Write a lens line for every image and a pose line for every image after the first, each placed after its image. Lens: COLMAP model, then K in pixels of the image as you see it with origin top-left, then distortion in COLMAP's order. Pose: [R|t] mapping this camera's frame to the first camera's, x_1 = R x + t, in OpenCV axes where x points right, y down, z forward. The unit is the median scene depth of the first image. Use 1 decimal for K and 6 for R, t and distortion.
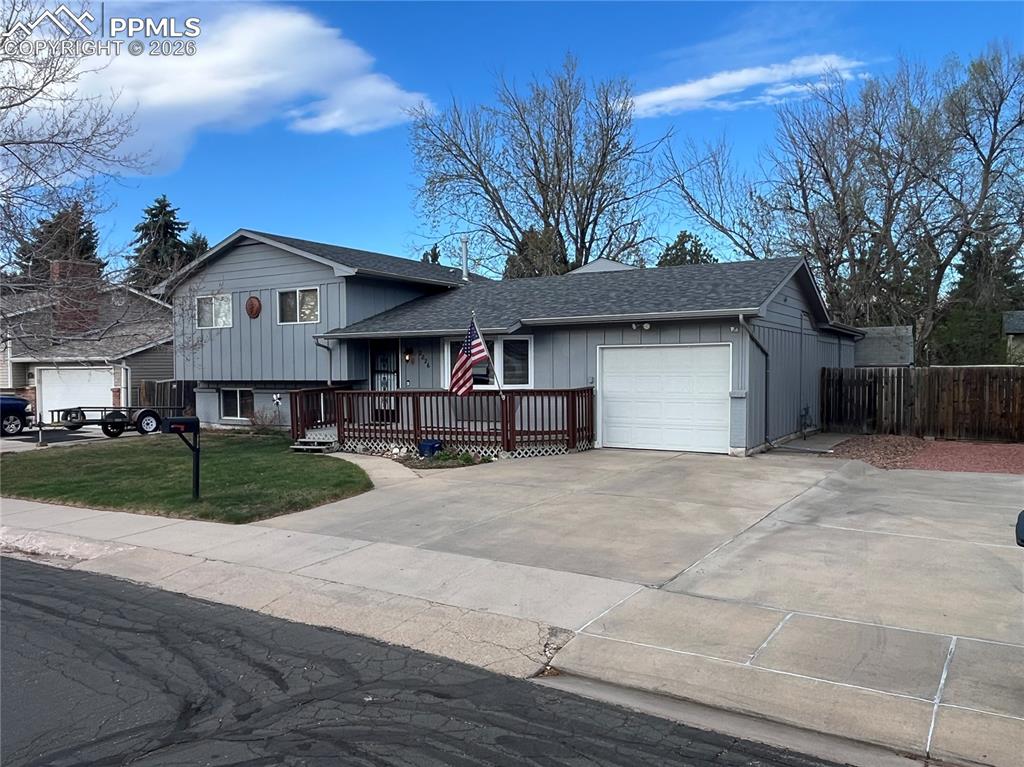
lens RADIAL K [[809.3, 0, 511.1], [0, 809.3, 391.3], [0, 0, 1]] dist [-0.005182, 0.011036]
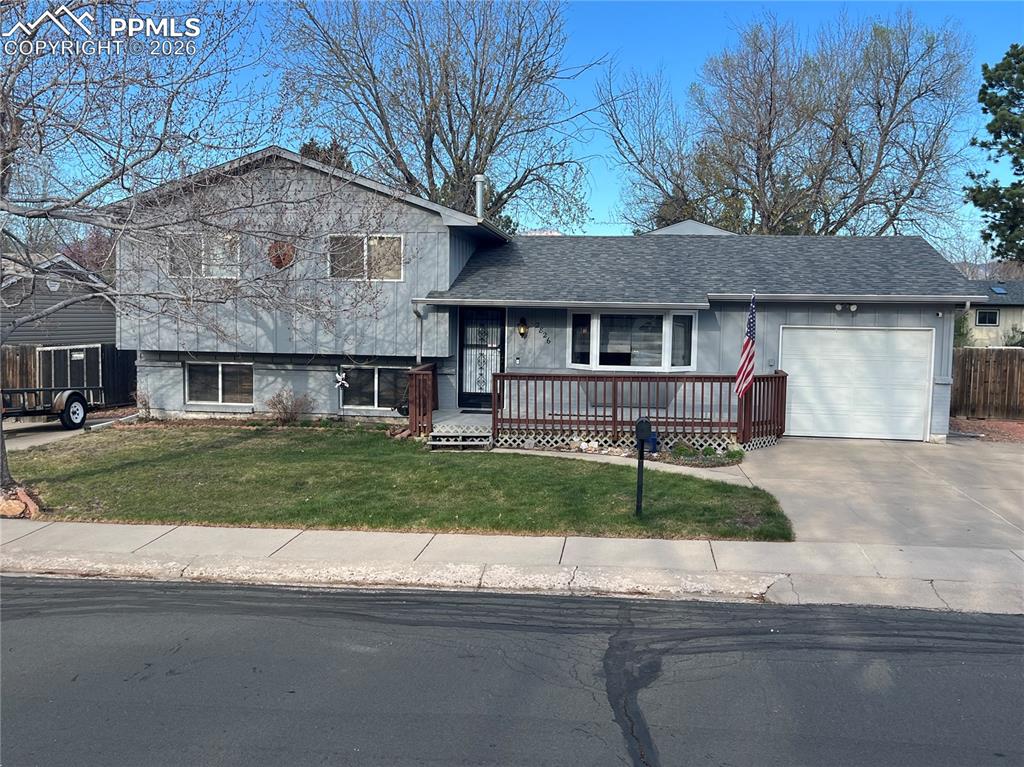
lens RADIAL K [[1027.0, 0, 506.6], [0, 1027.0, 382.1], [0, 0, 1]] dist [0.039590, 0.000000]
pose [[0.902158, -0.001572, 0.431403, -0.588318], [-0.013595, 0.999393, 0.032071, -0.022150], [-0.431192, -0.034798, 0.901589, 0.064905]]
